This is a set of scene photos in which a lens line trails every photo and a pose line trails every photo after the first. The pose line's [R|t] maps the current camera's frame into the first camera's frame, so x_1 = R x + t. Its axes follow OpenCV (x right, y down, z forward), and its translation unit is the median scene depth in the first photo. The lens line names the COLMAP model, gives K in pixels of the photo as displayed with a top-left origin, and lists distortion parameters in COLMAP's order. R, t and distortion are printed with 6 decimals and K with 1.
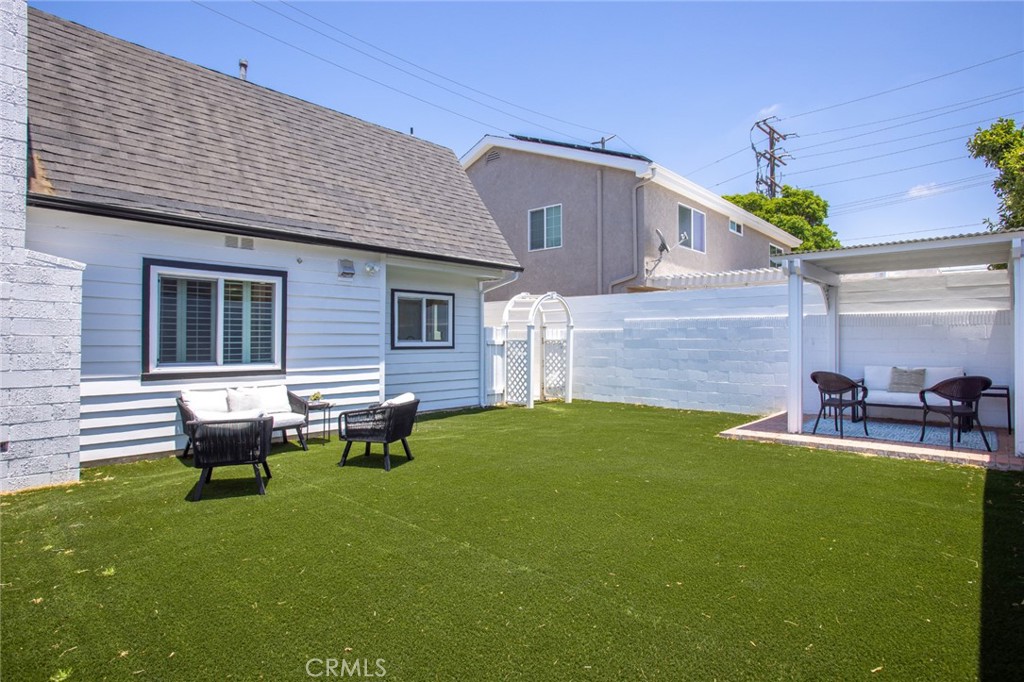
lens RADIAL K [[522.7, 0, 505.4], [0, 522.7, 337.1], [0, 0, 1]] dist [-0.020466, -0.000182]
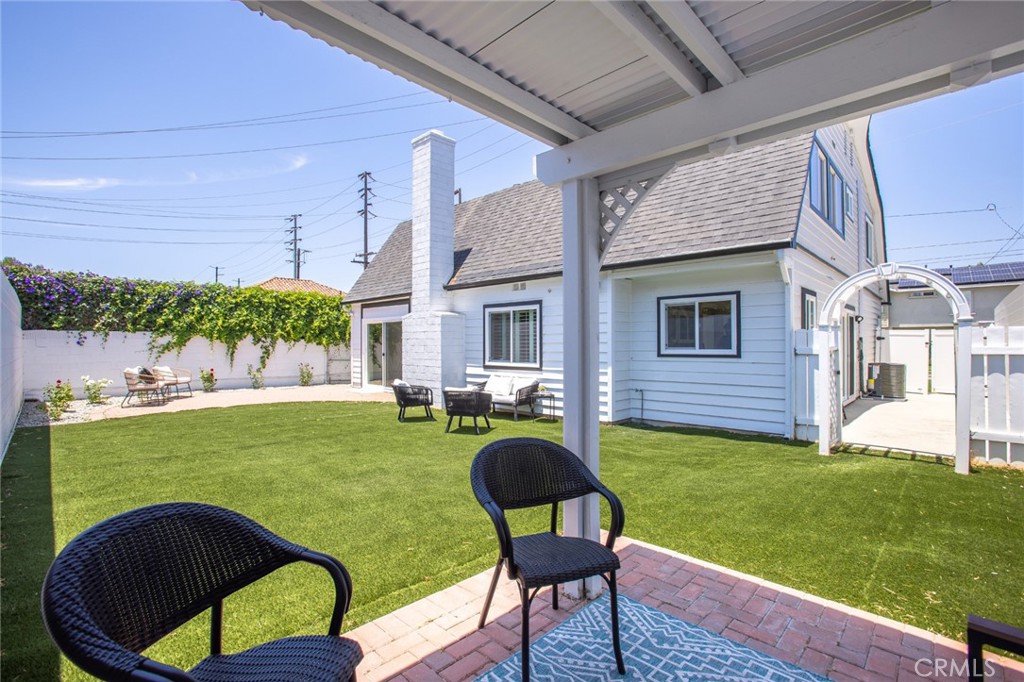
lens RADIAL K [[462.0, 0, 509.8], [0, 462.0, 339.7], [0, 0, 1]] dist [-0.015842, 0.007969]
pose [[0.050758, -0.017908, -0.998550, 0.836604], [0.004095, 0.999835, -0.017722, 0.006607], [0.998703, -0.003190, 0.050823, 0.827615]]
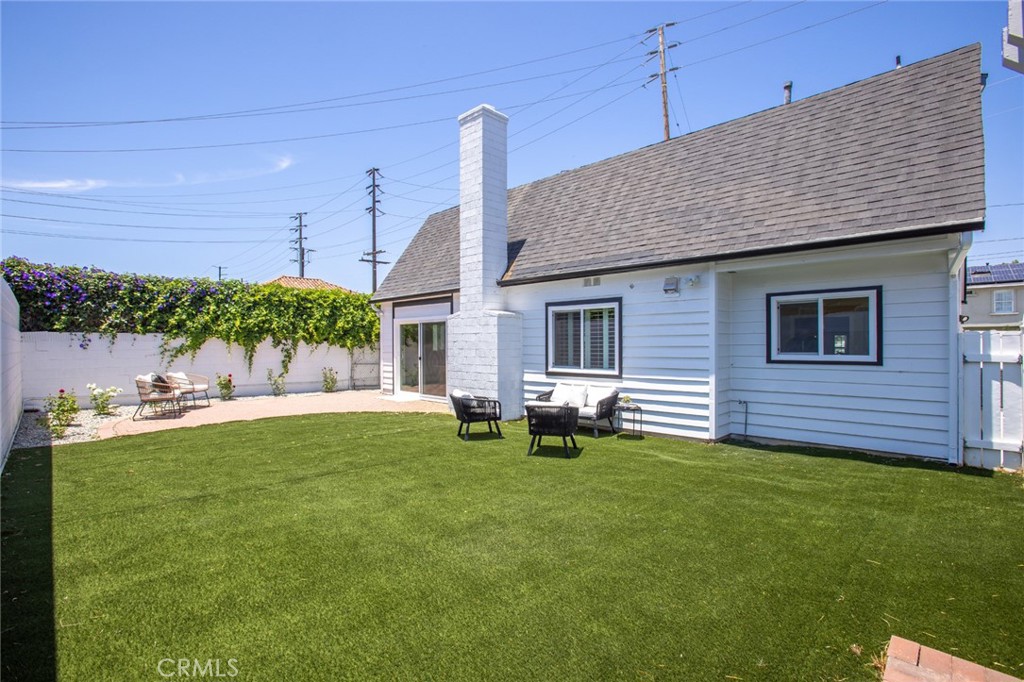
lens RADIAL K [[462.0, 0, 515.5], [0, 462.0, 345.4], [0, 0, 1]] dist [-0.015842, 0.007969]
pose [[0.055177, -0.005169, -0.998463, 0.658458], [0.005342, 0.999974, -0.004881, -0.005539], [0.998462, -0.005064, 0.055203, 0.669112]]
